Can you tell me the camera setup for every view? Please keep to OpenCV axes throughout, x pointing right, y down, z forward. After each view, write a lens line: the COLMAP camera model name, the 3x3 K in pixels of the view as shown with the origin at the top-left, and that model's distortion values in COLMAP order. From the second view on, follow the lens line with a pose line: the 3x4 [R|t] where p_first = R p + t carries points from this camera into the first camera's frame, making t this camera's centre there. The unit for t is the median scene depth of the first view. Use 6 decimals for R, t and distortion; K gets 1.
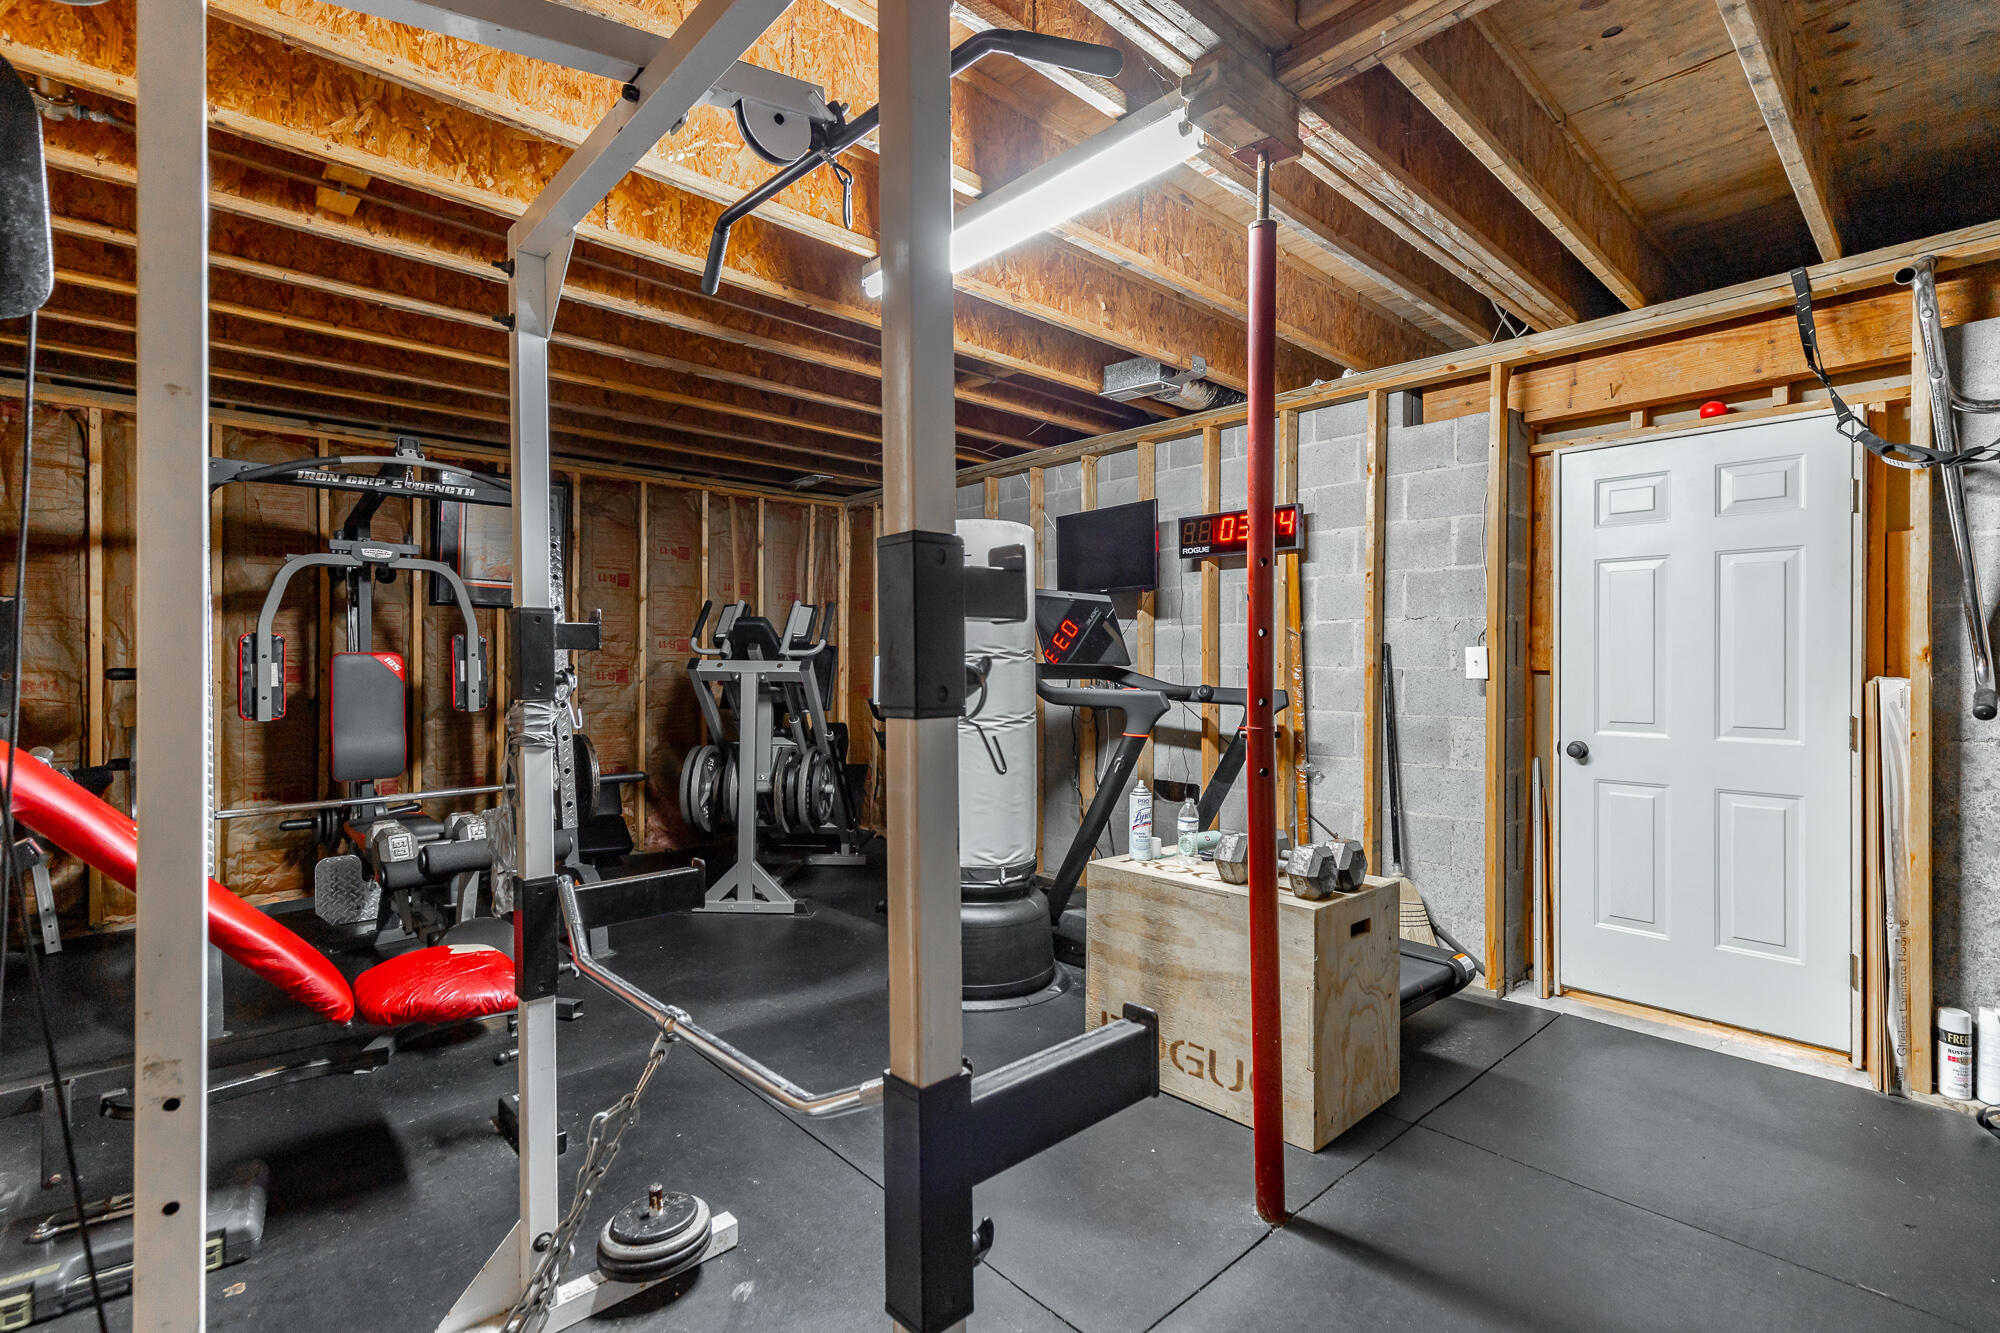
lens RADIAL K [[905.1, 0, 998.5], [0, 905.1, 660.6], [0, 0, 1]] dist [0.001980, -0.000247]
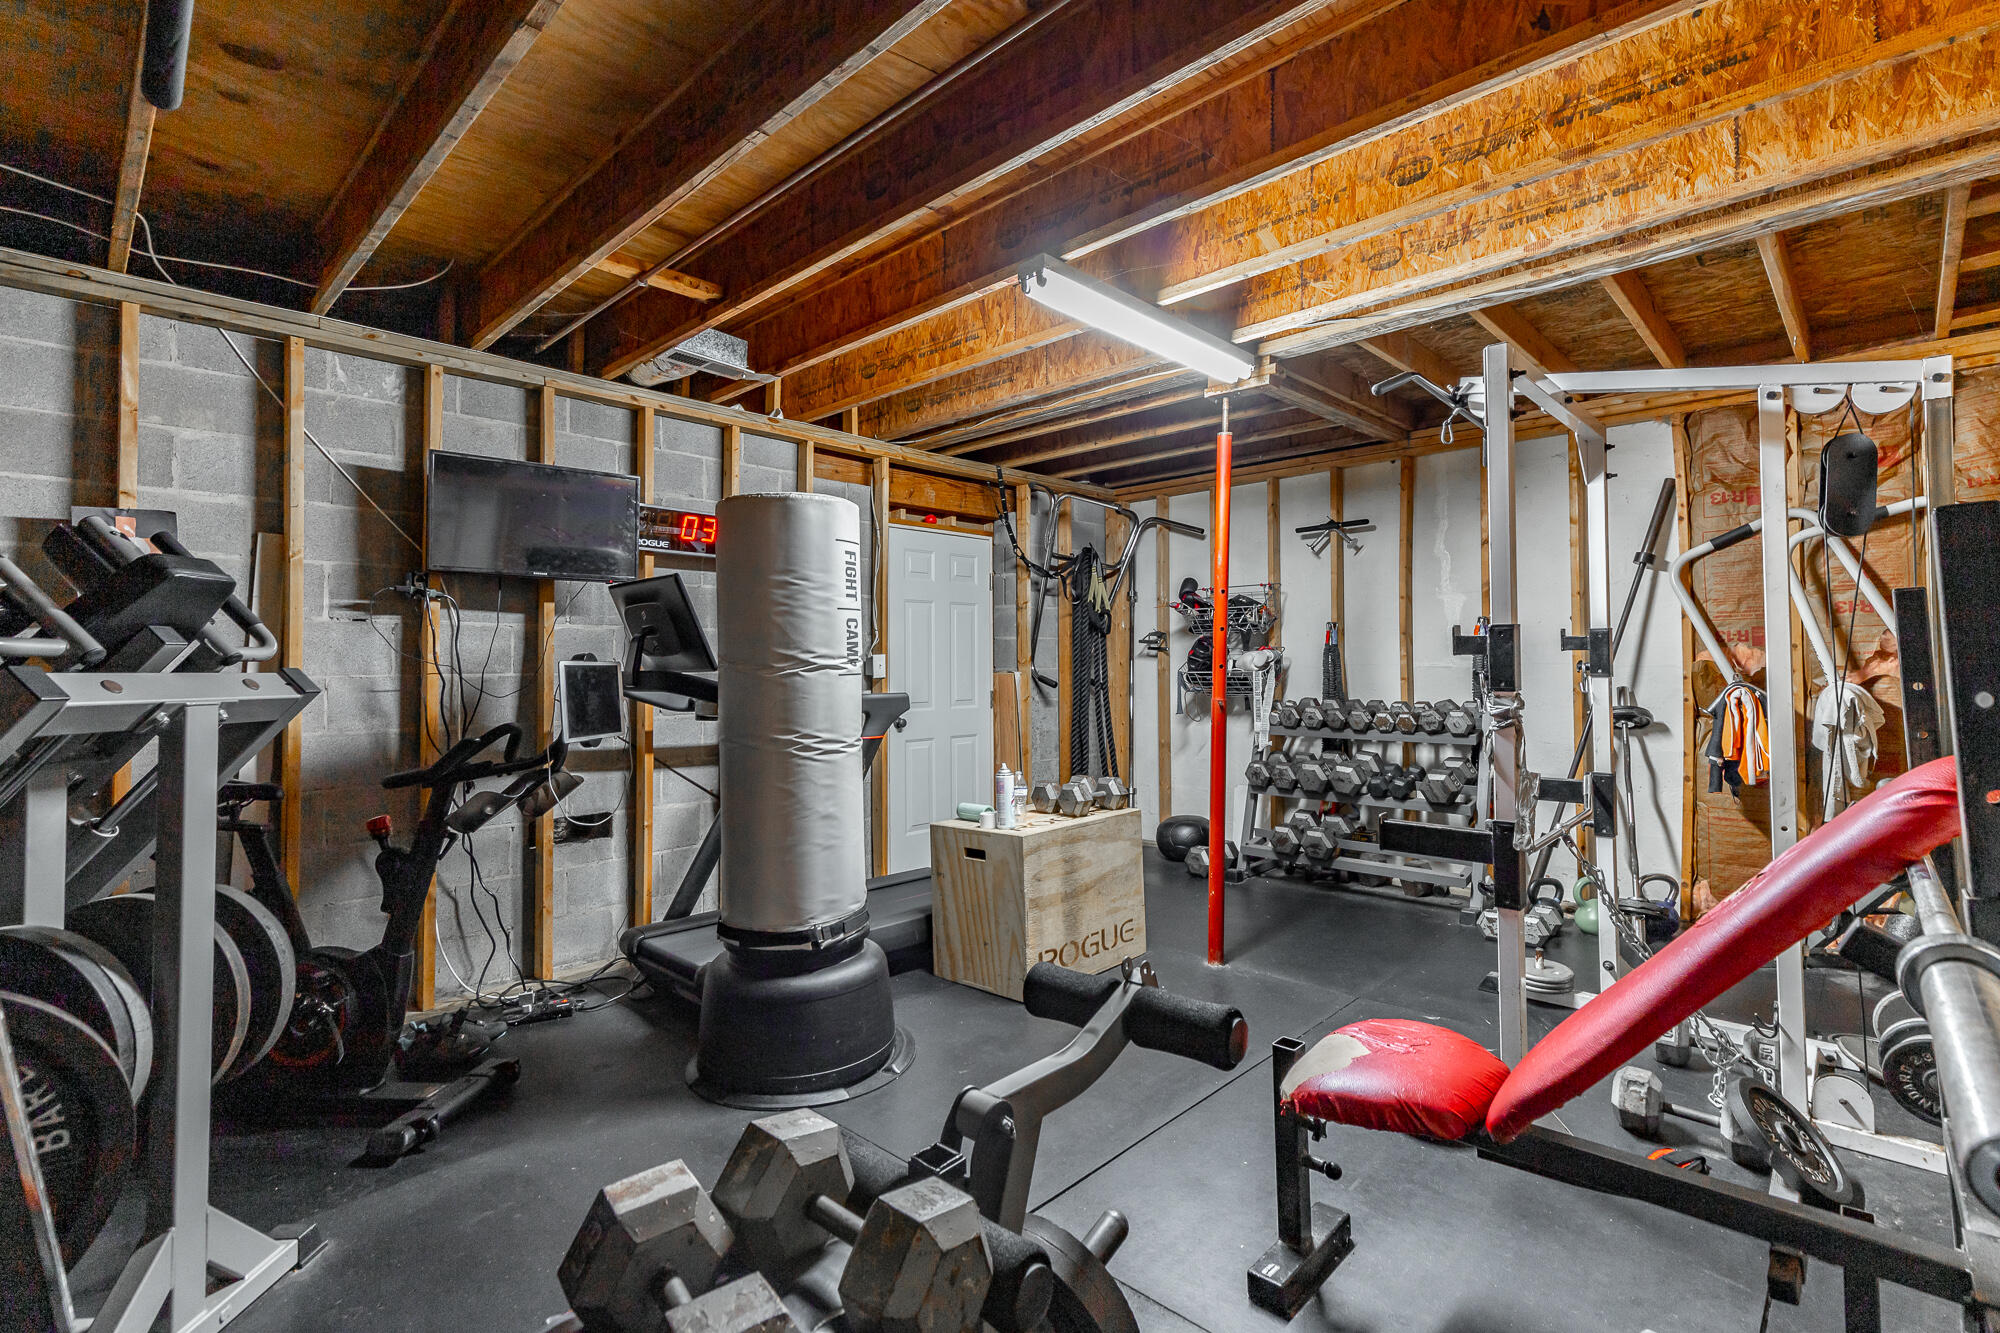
lens RADIAL K [[905.1, 0, 999.0], [0, 905.1, 656.6], [0, 0, 1]] dist [0.001980, -0.000247]
pose [[-0.058293, 0.006544, 0.998278, -0.786328], [0.009561, 0.999936, -0.005997, -0.001606], [-0.998254, 0.009195, -0.058352, 0.809329]]
